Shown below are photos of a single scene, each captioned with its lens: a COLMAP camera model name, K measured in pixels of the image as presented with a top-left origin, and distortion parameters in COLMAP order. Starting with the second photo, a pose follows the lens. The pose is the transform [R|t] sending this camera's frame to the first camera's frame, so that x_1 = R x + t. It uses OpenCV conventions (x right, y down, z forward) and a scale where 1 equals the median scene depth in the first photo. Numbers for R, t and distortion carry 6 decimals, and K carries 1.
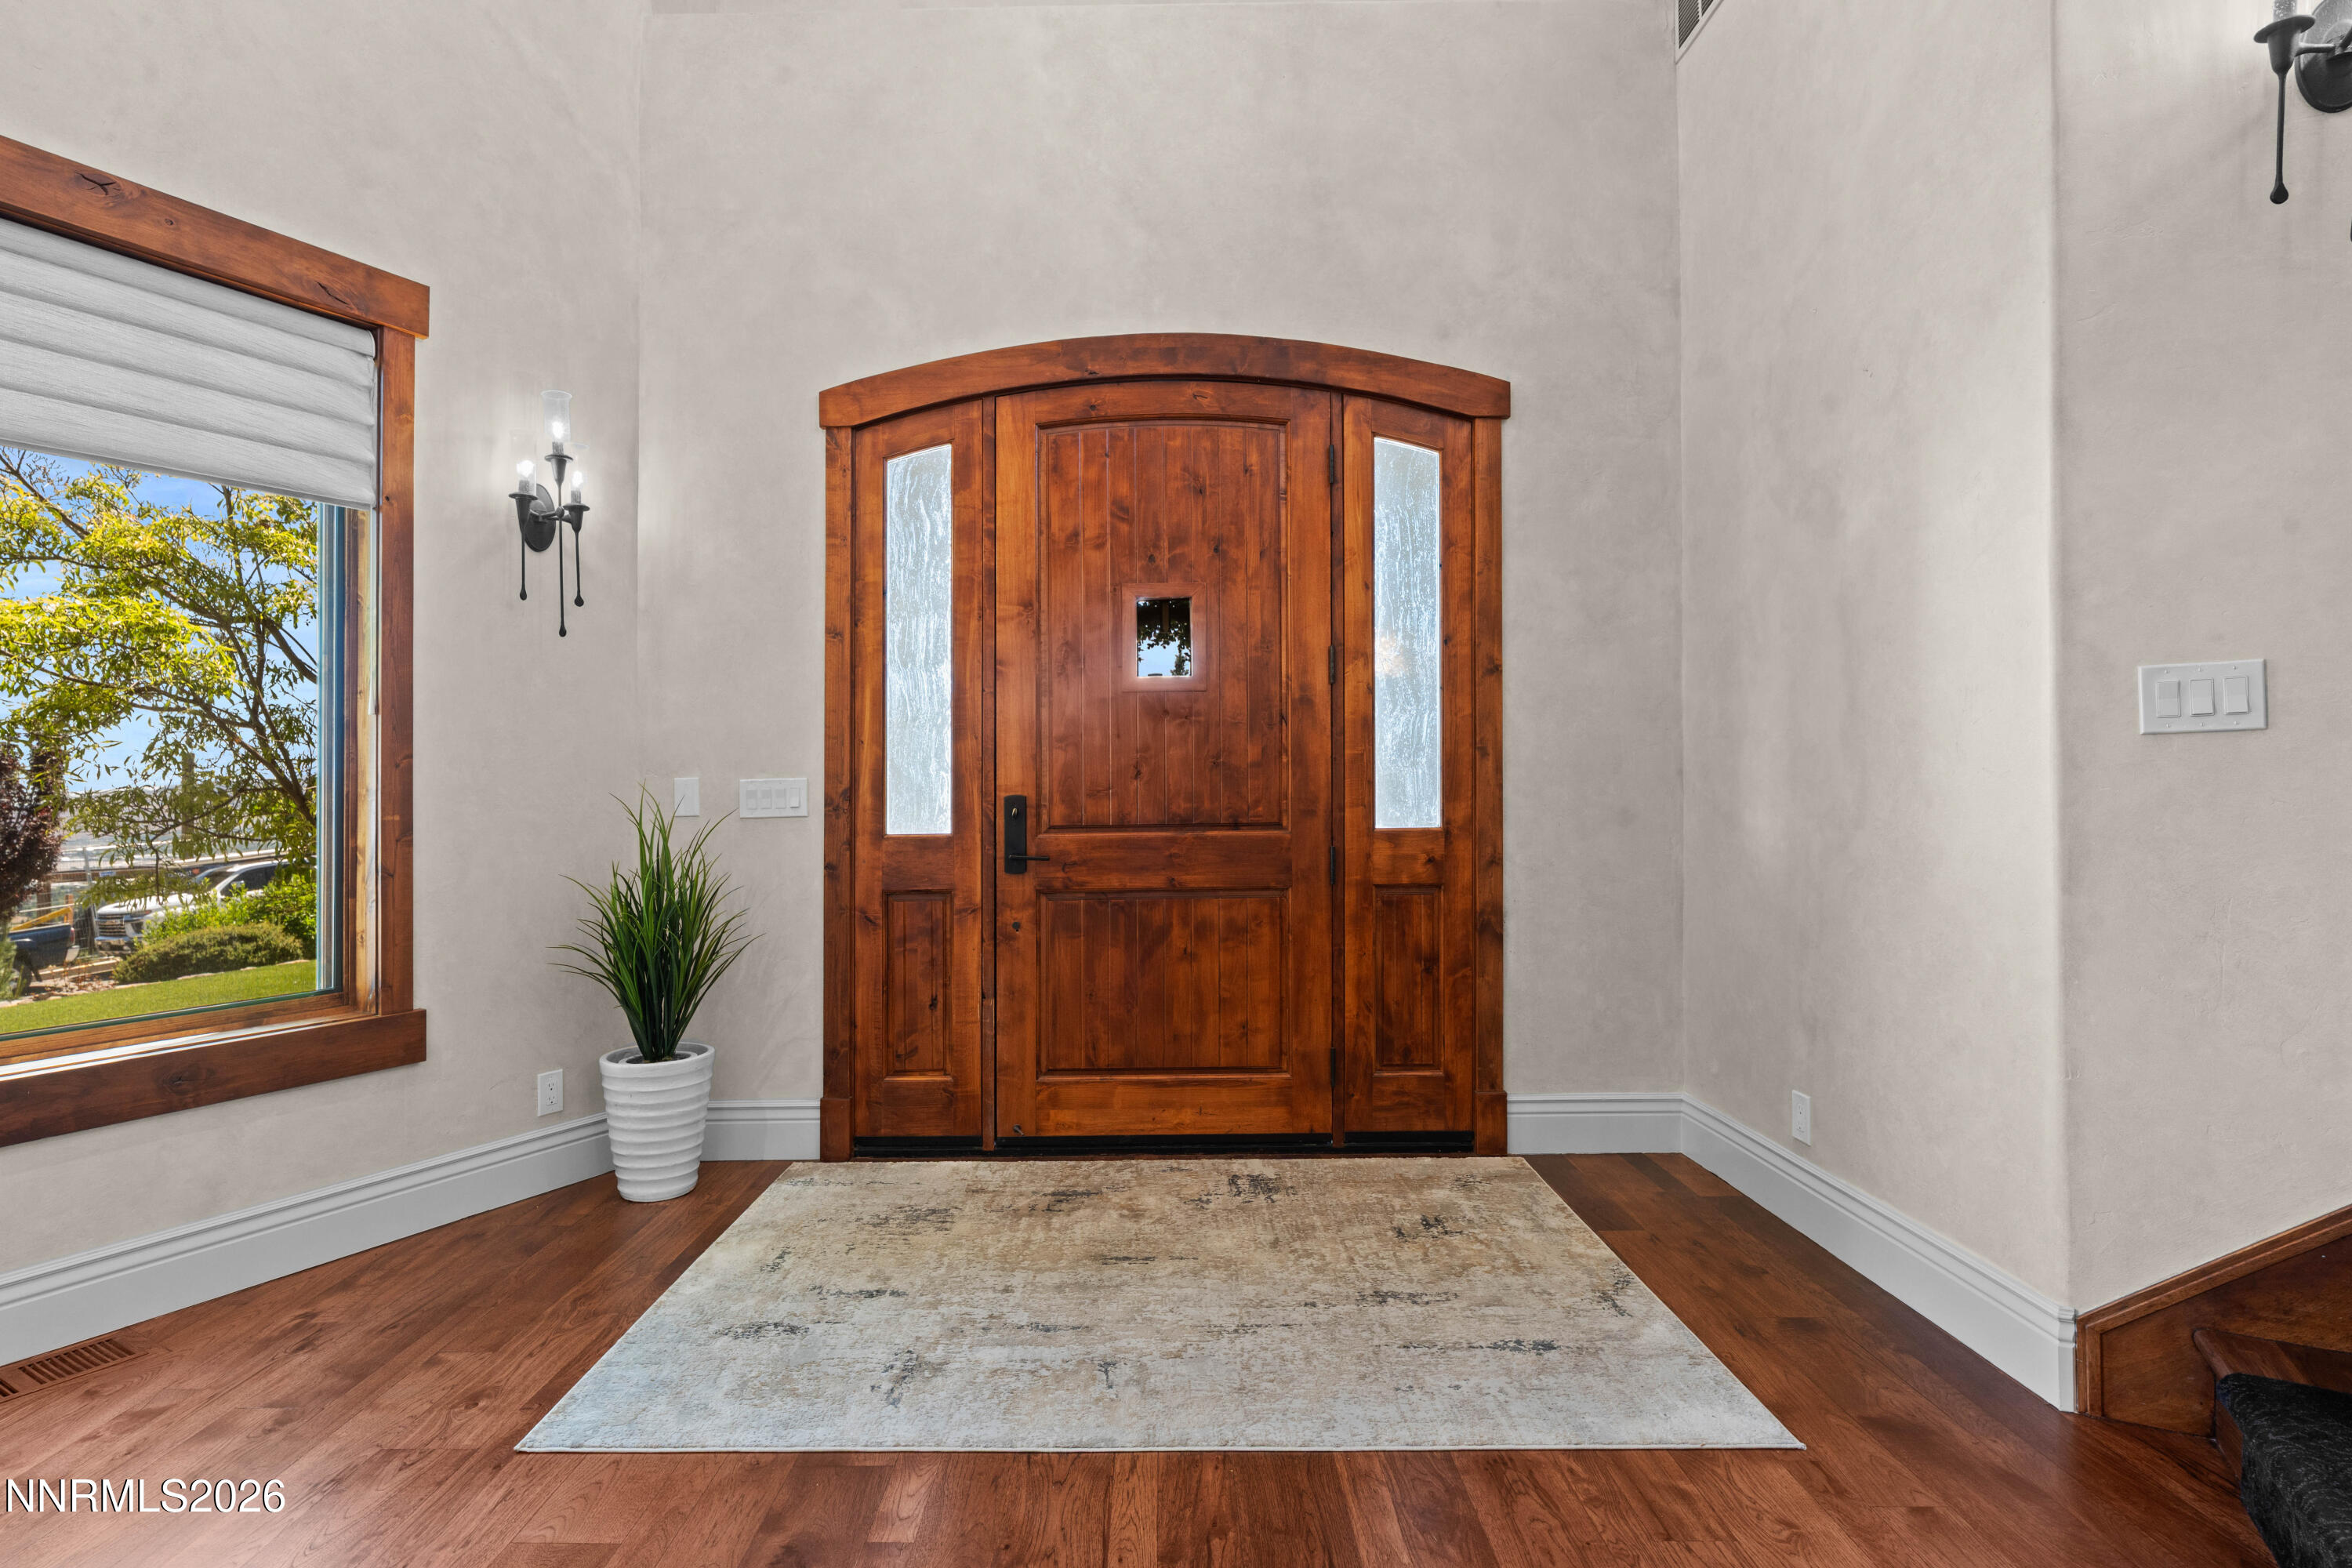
lens RADIAL K [[1220.9, 0, 1176.7], [0, 1220.9, 773.5], [0, 0, 1]] dist [0.000782, -0.000167]
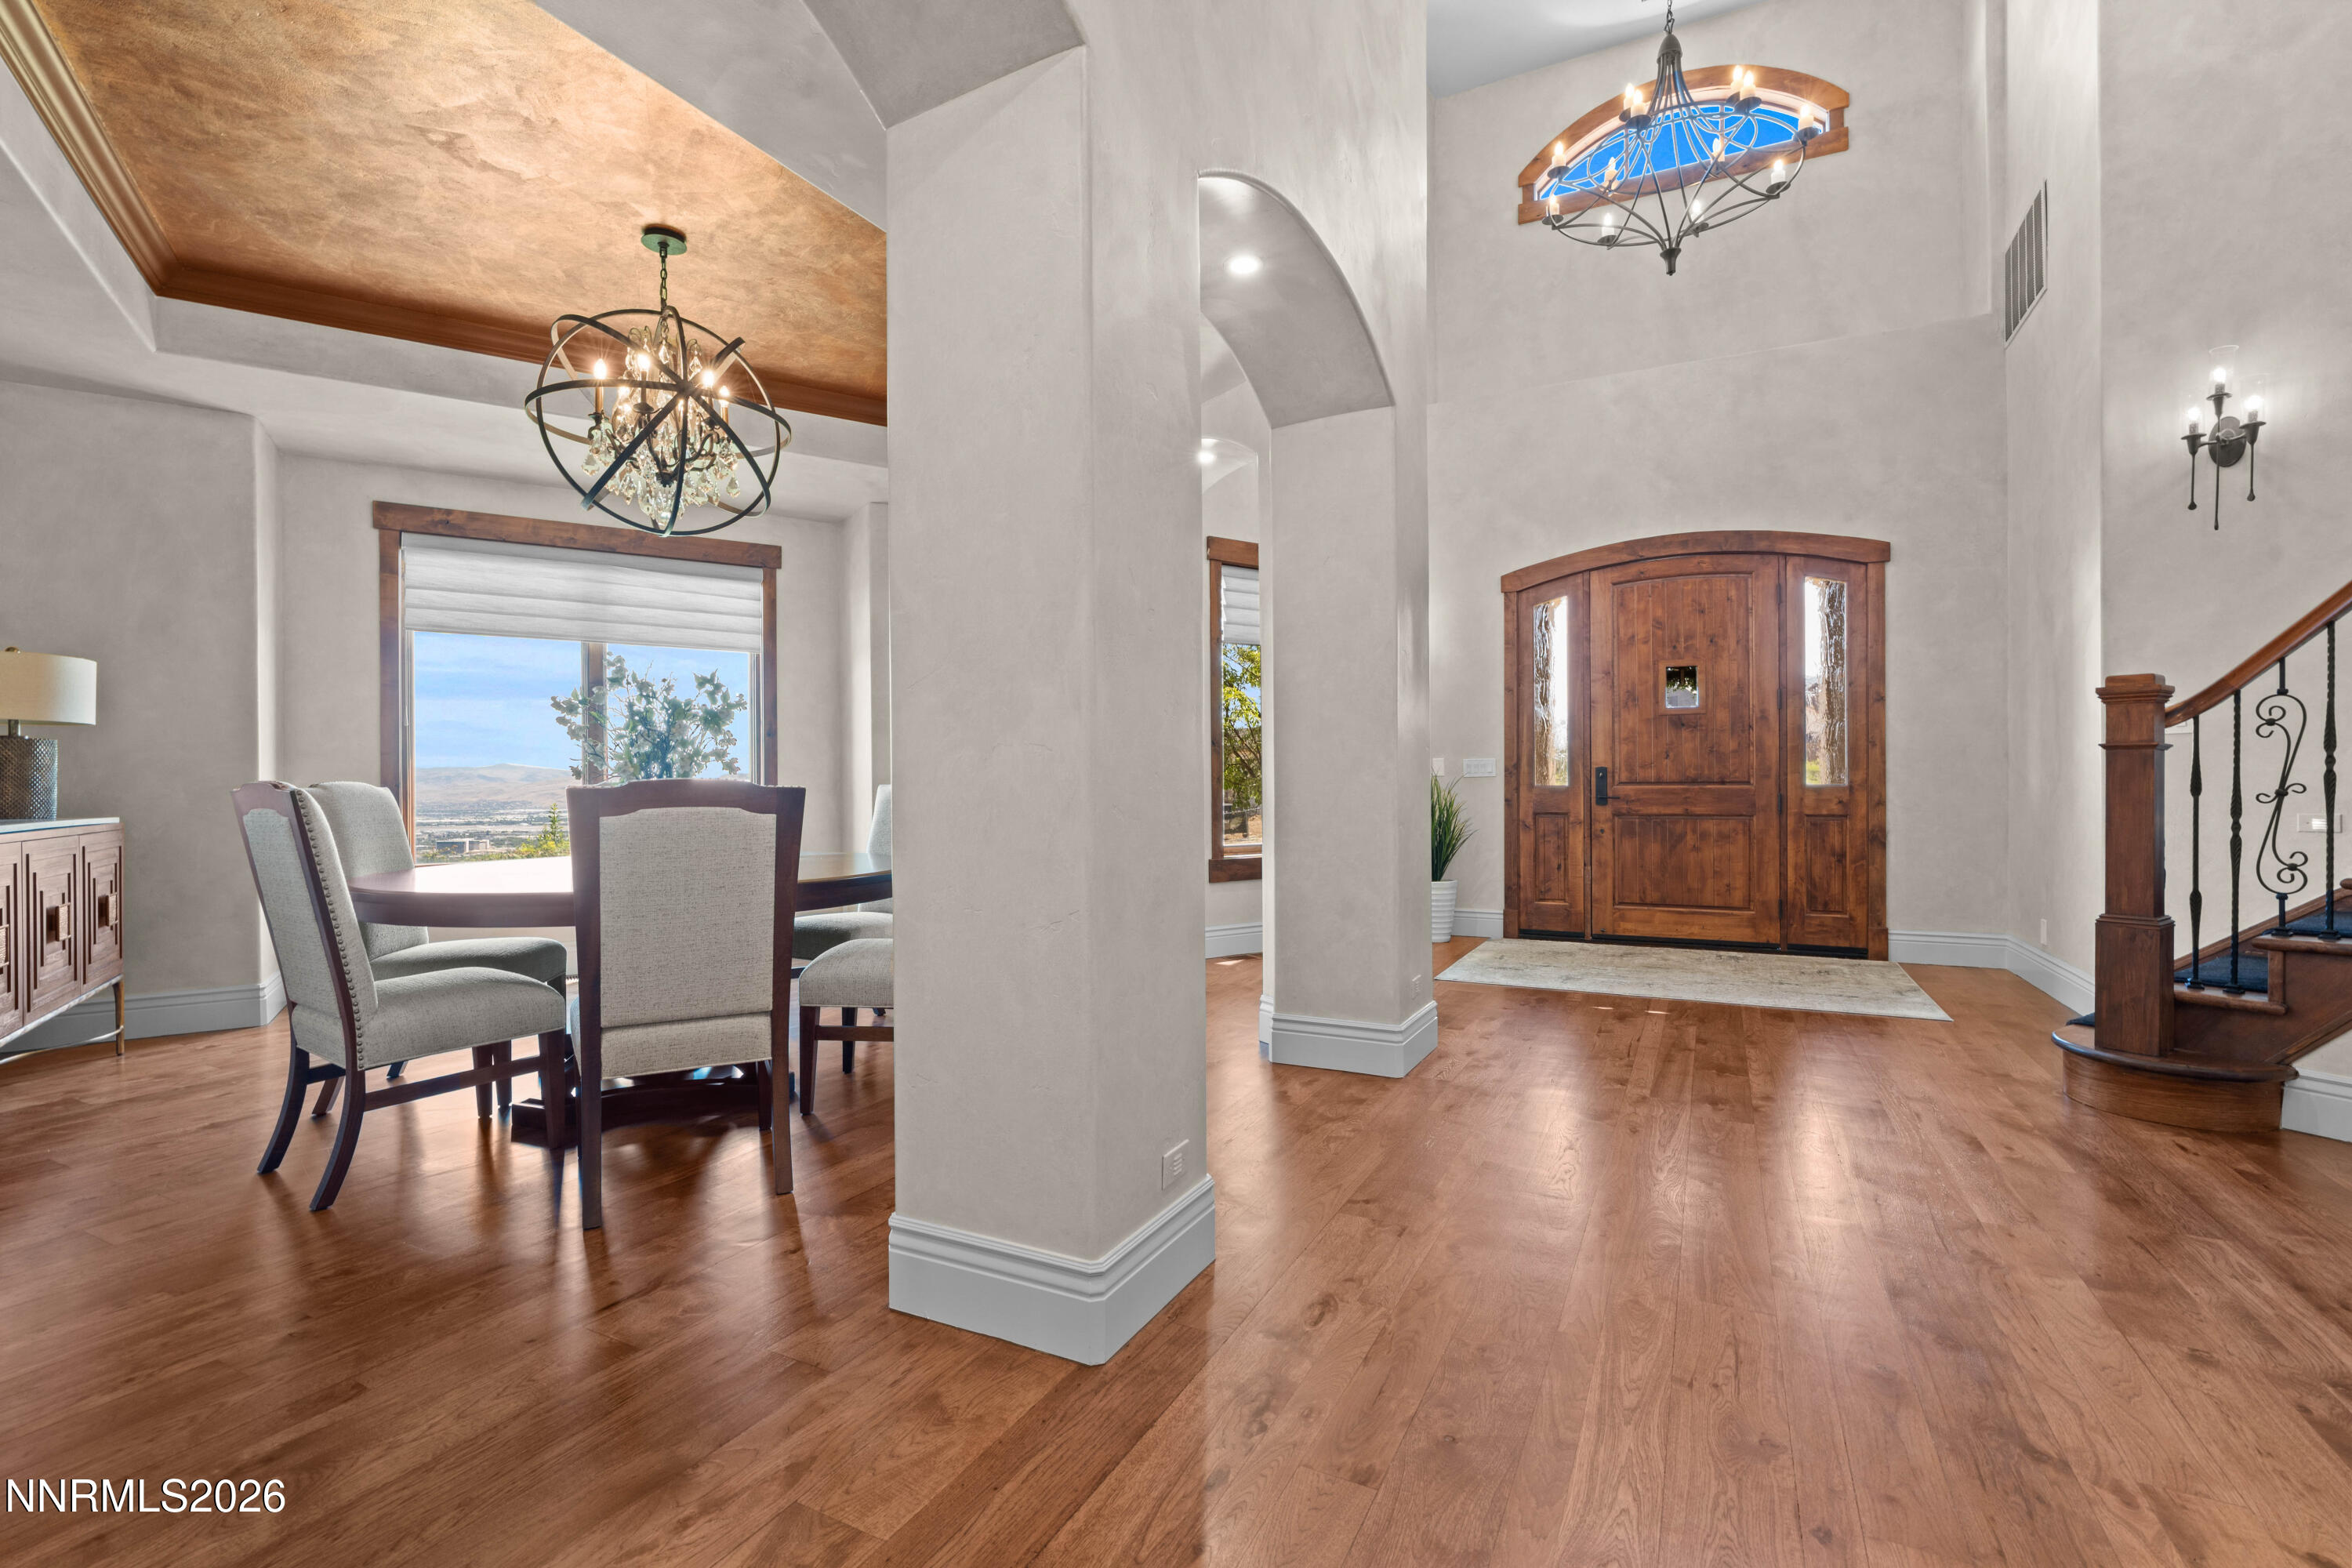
lens RADIAL K [[1068.6, 0, 1161.8], [0, 1068.6, 750.3], [0, 0, 1]] dist [-0.004828, 0.002105]
pose [[0.881341, -0.004590, -0.472458, 0.063872], [-0.000043, 0.999952, -0.009795, 0.007728], [0.472481, 0.008653, 0.881299, -0.922519]]
